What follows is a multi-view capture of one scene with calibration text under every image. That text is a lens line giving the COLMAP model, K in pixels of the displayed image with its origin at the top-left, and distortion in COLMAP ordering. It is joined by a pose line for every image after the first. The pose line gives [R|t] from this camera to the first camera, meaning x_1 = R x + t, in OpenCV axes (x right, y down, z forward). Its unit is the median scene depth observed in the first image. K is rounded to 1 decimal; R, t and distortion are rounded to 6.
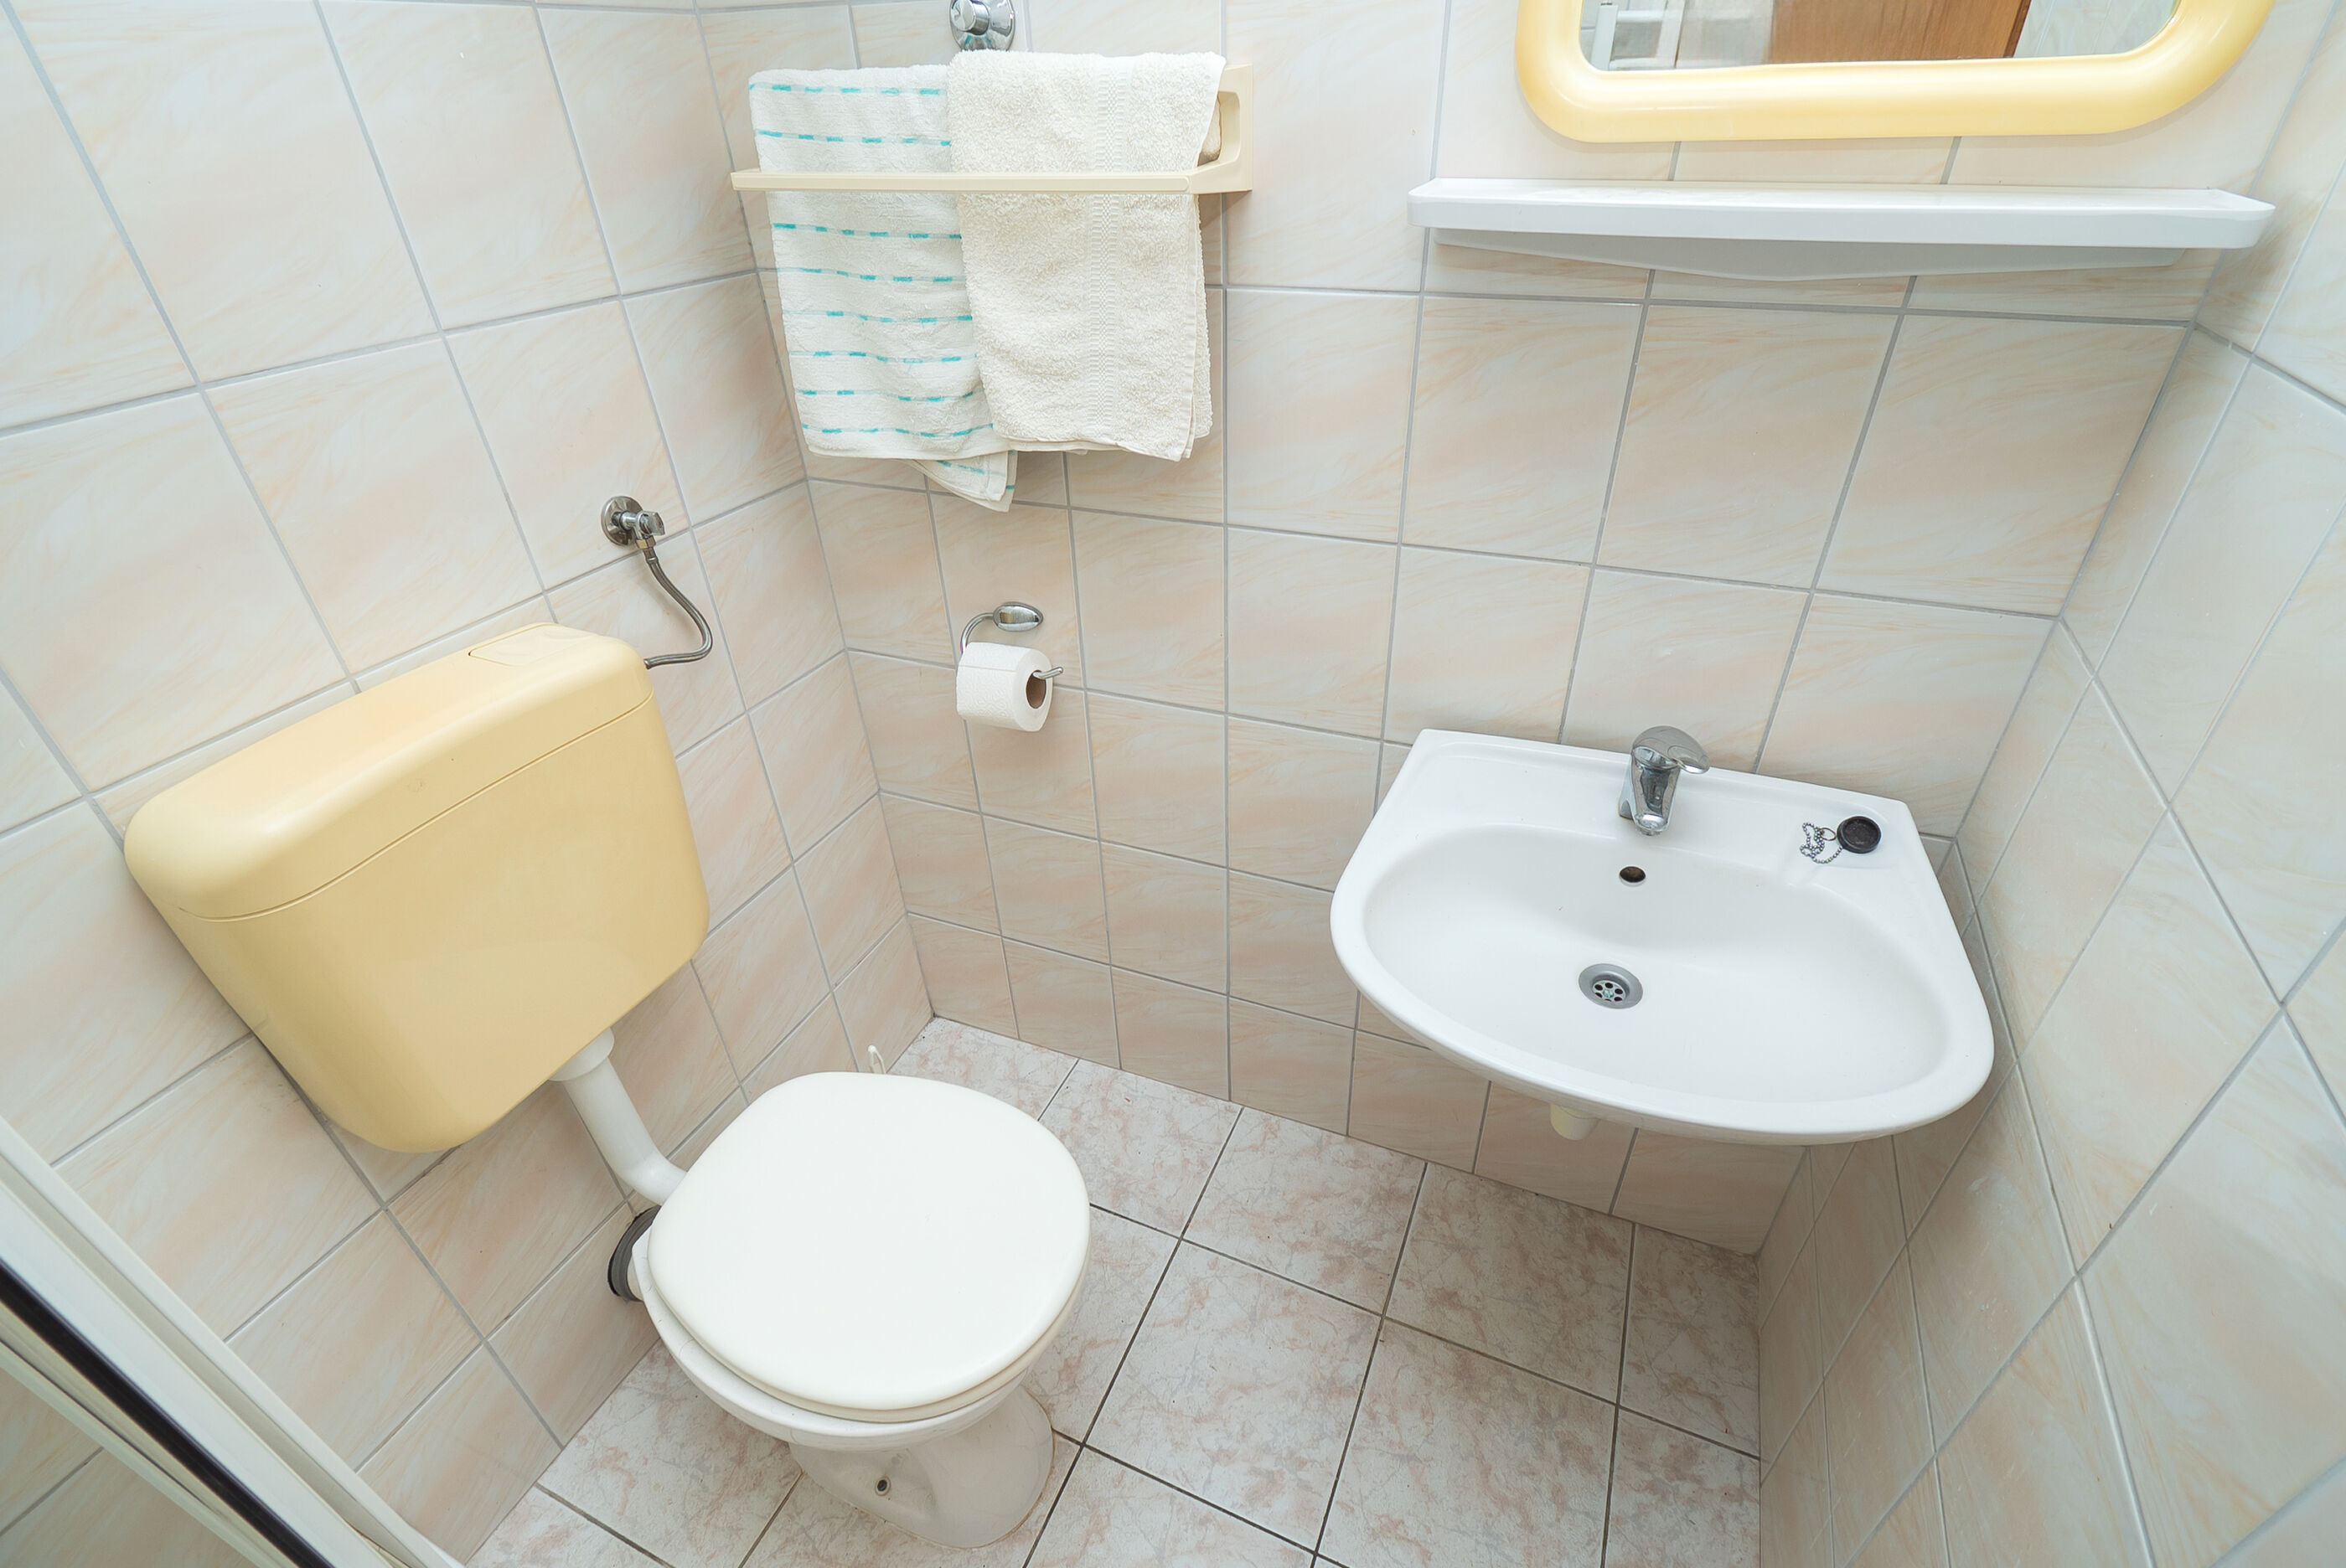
lens RADIAL K [[1060.2, 0, 1197.3], [0, 1060.2, 781.5], [0, 0, 1]] dist [0.013463, -0.014387]
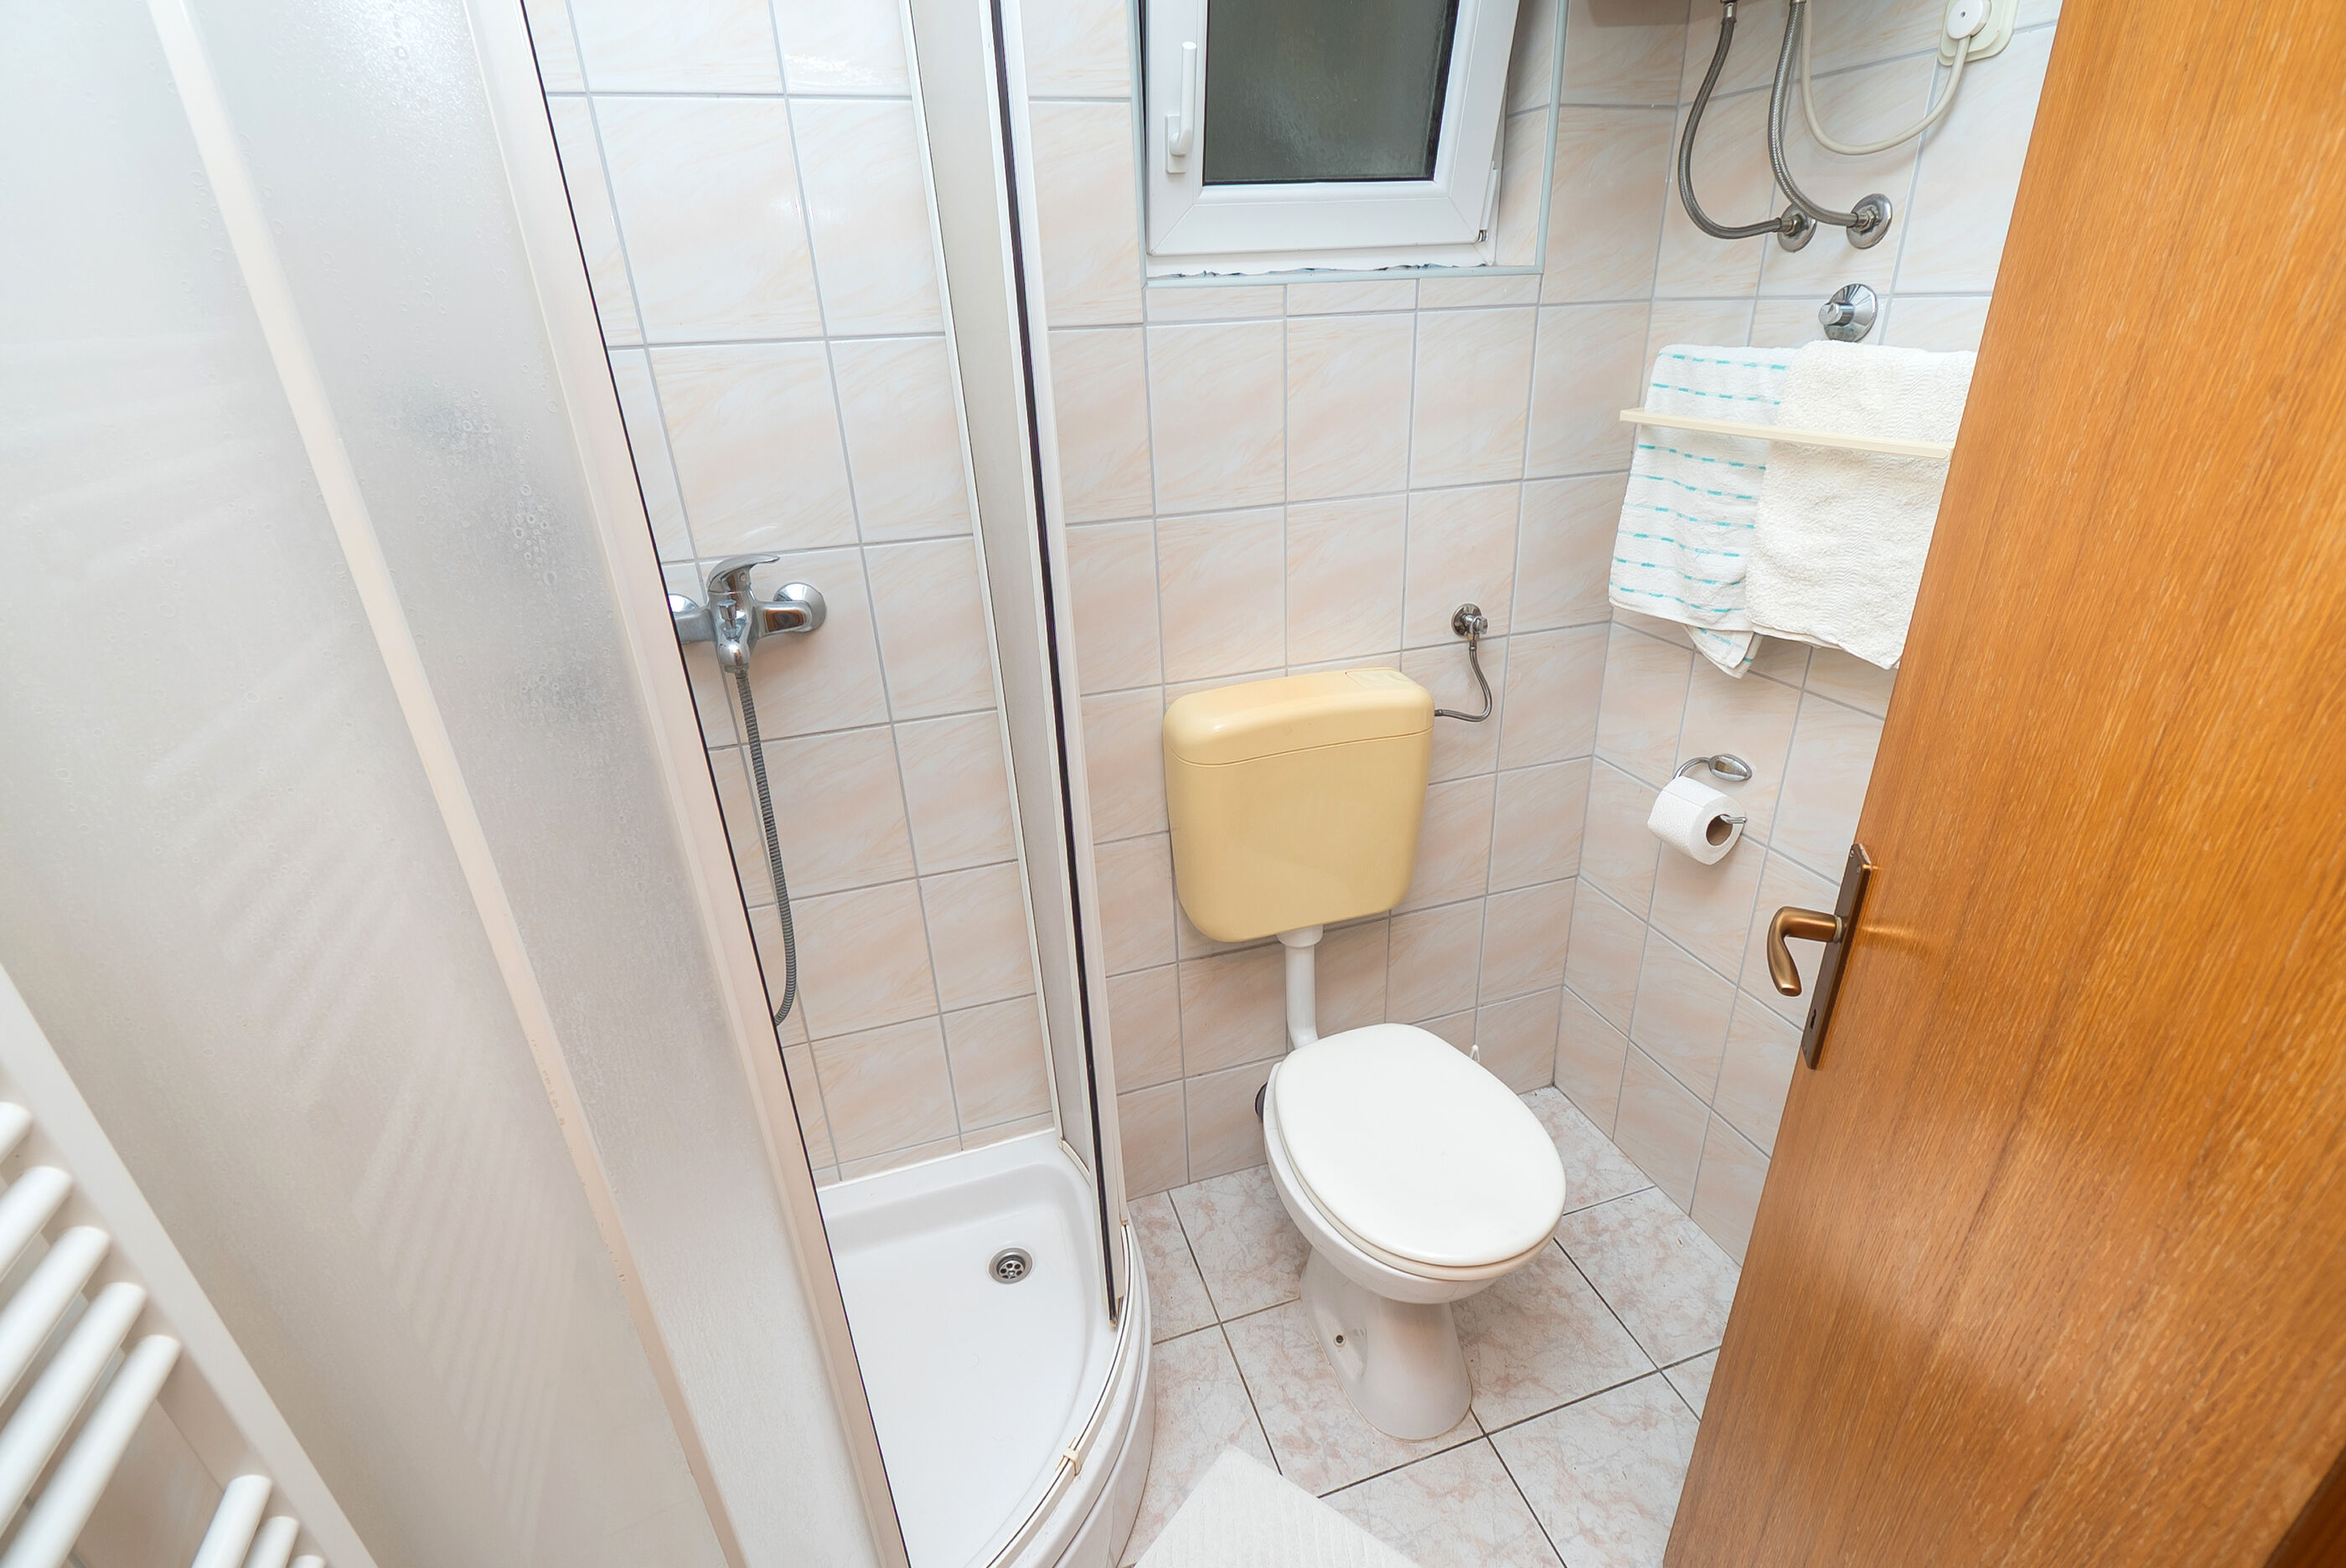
lens RADIAL K [[1061.0, 0, 1173.0], [0, 1061.0, 784.0], [0, 0, 1]] dist [-0.001678, -0.000355]
pose [[0.649789, 0.312431, -0.692936, 0.302896], [-0.396951, 0.916915, 0.041185, 0.068989], [0.648231, 0.248300, 0.719822, -0.284442]]
